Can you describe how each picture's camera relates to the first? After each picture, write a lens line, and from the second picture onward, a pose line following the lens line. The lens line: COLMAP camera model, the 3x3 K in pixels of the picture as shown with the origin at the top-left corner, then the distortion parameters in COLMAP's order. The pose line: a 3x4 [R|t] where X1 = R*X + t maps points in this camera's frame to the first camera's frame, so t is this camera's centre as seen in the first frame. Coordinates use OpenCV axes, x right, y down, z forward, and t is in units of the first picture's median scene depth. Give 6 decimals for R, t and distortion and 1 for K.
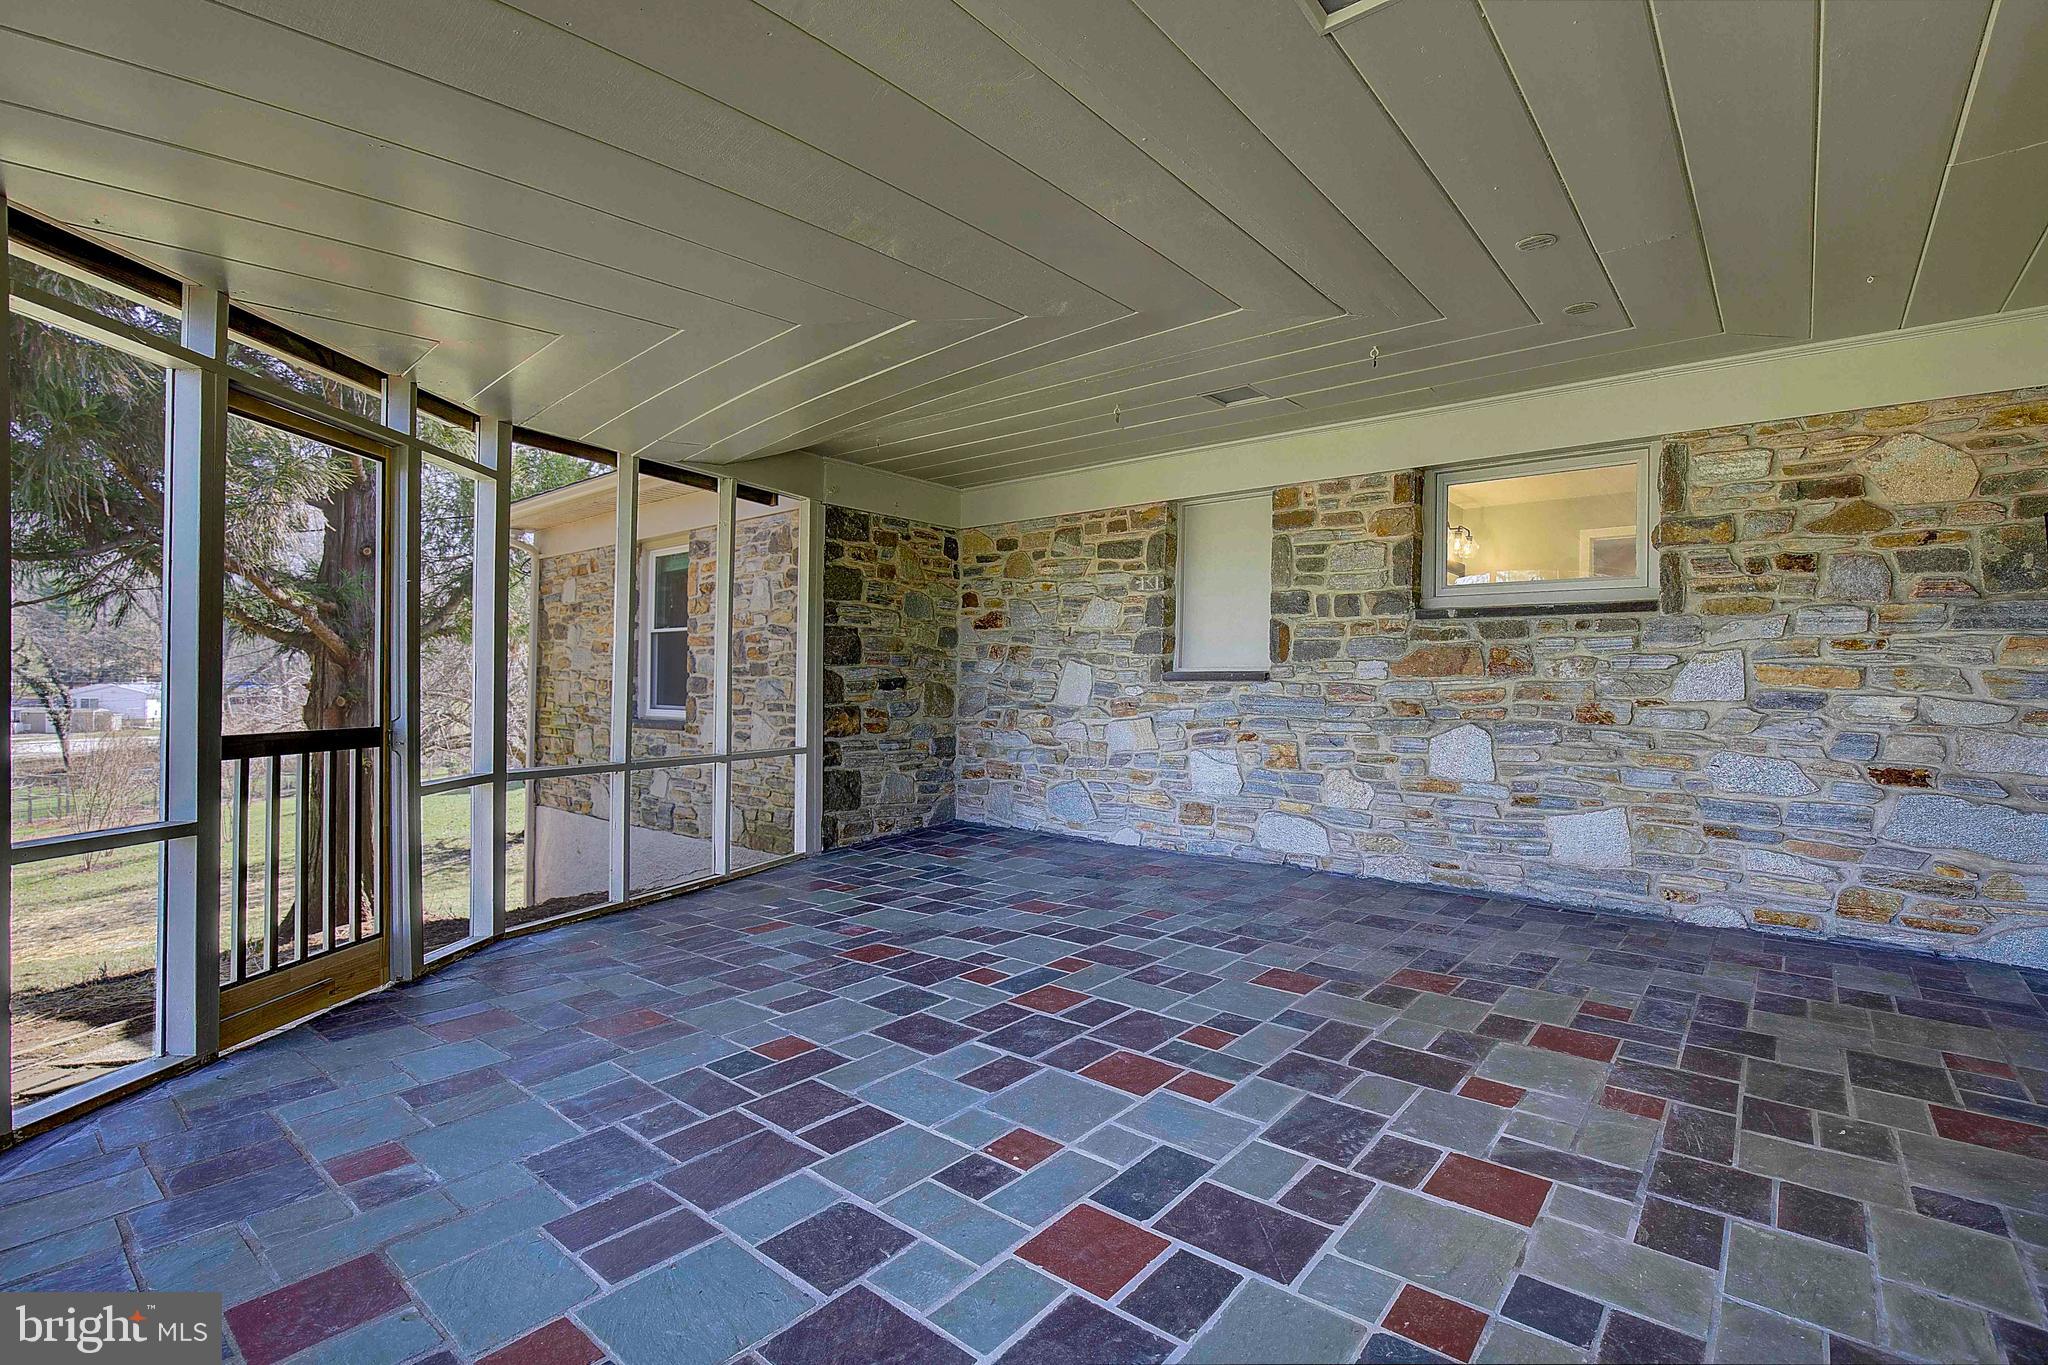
lens RADIAL K [[934.7, 0, 1053.4], [0, 934.7, 704.9], [0, 0, 1]] dist [-0.022528, 0.000492]
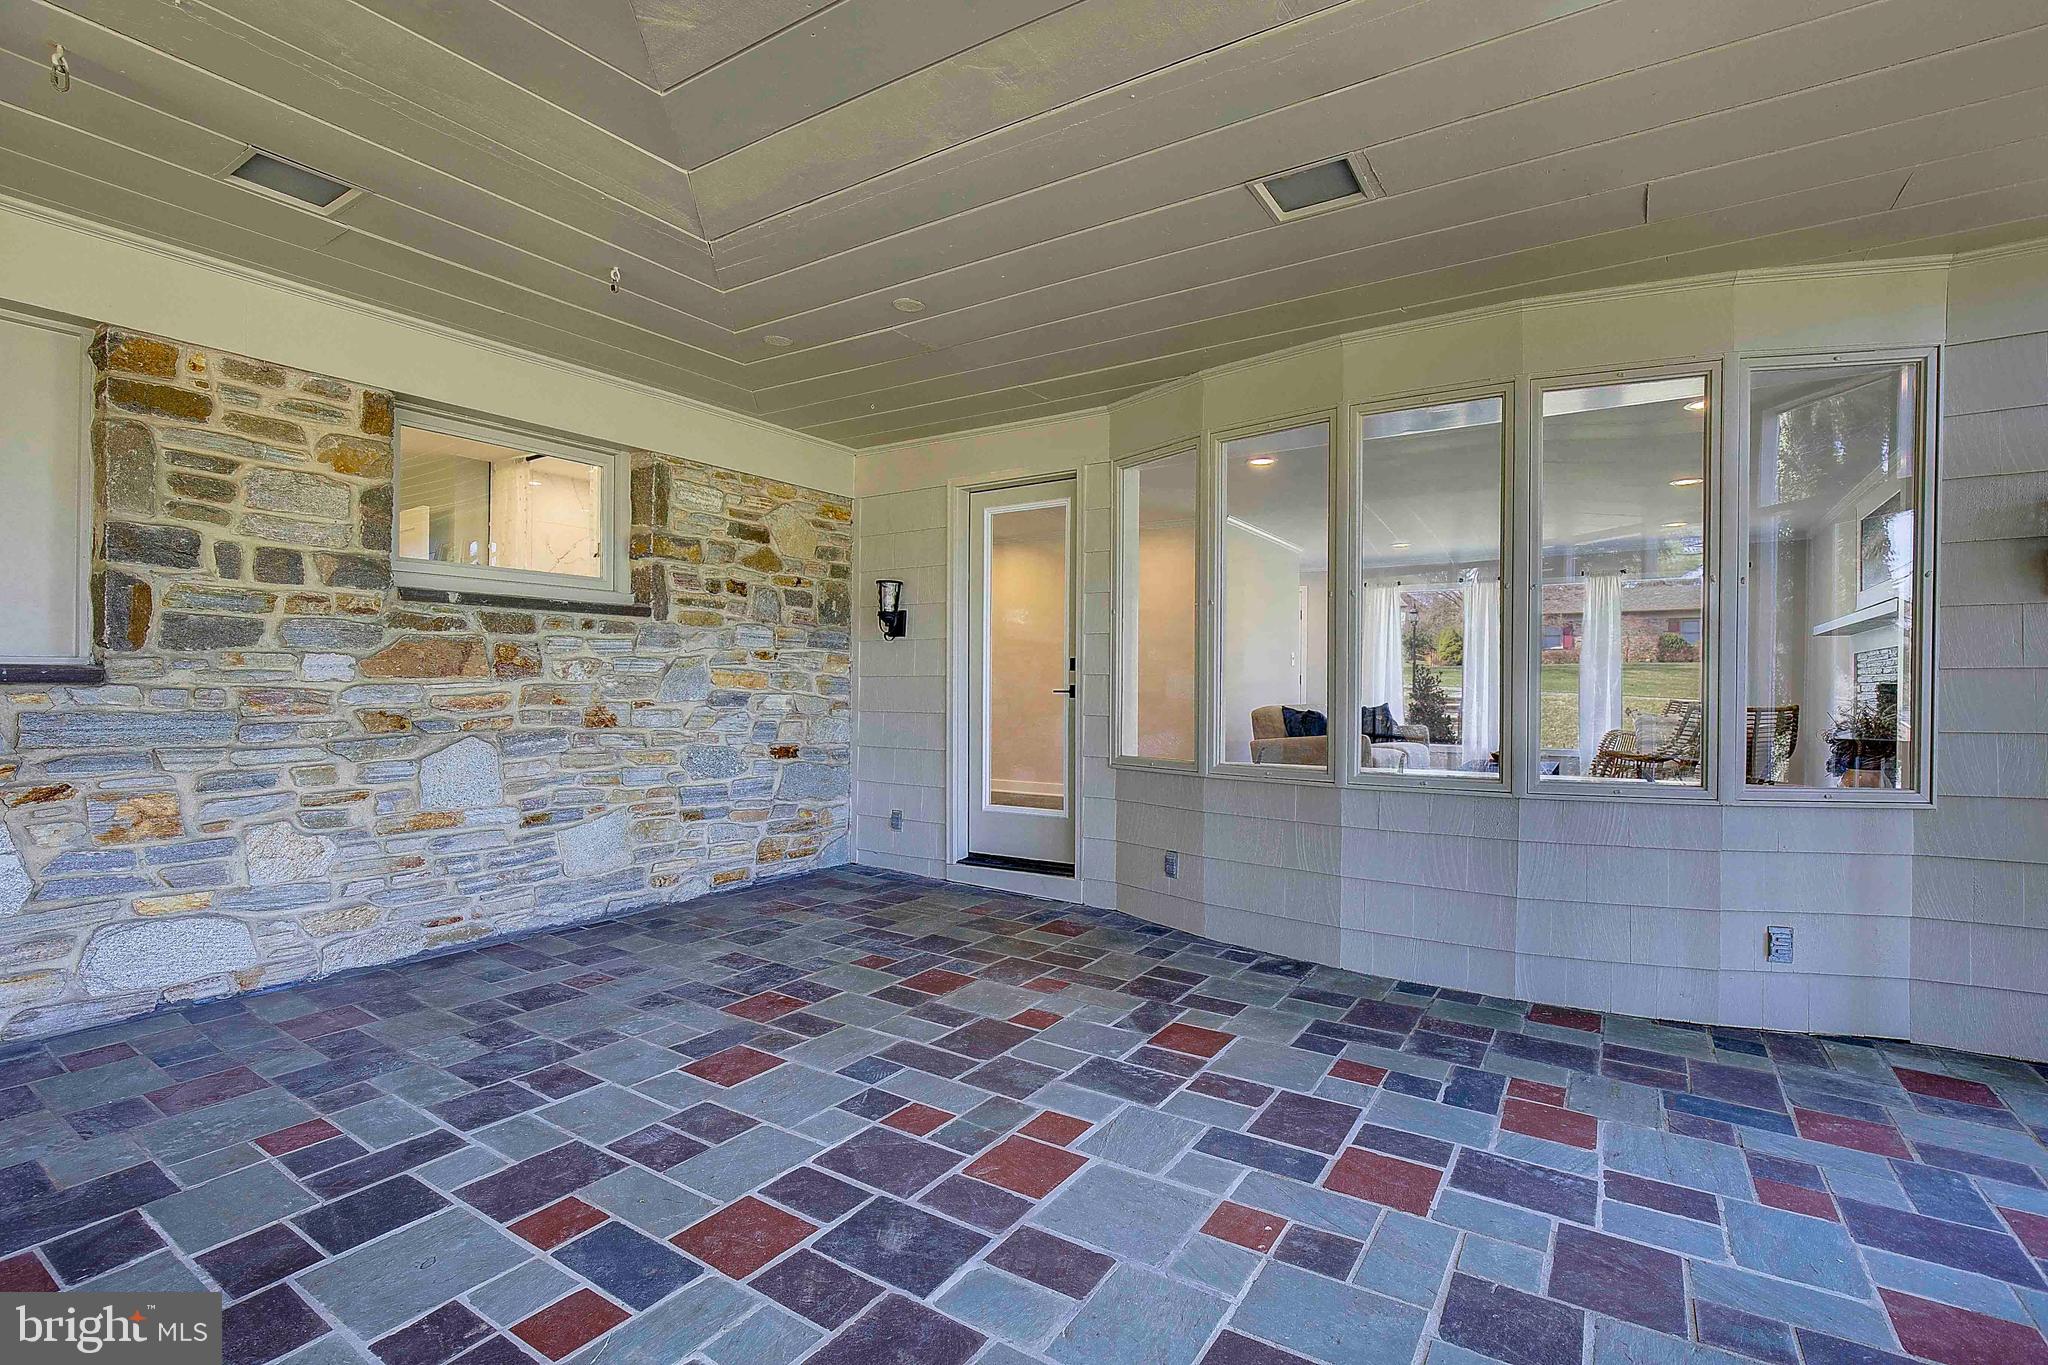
lens RADIAL K [[934.7, 0, 1053.4], [0, 934.7, 704.9], [0, 0, 1]] dist [-0.022528, 0.000492]
pose [[-0.114434, -0.028718, 0.993016, -0.476231], [0.018039, 0.999357, 0.030980, -0.026949], [-0.993267, 0.021459, -0.113842, 0.692172]]
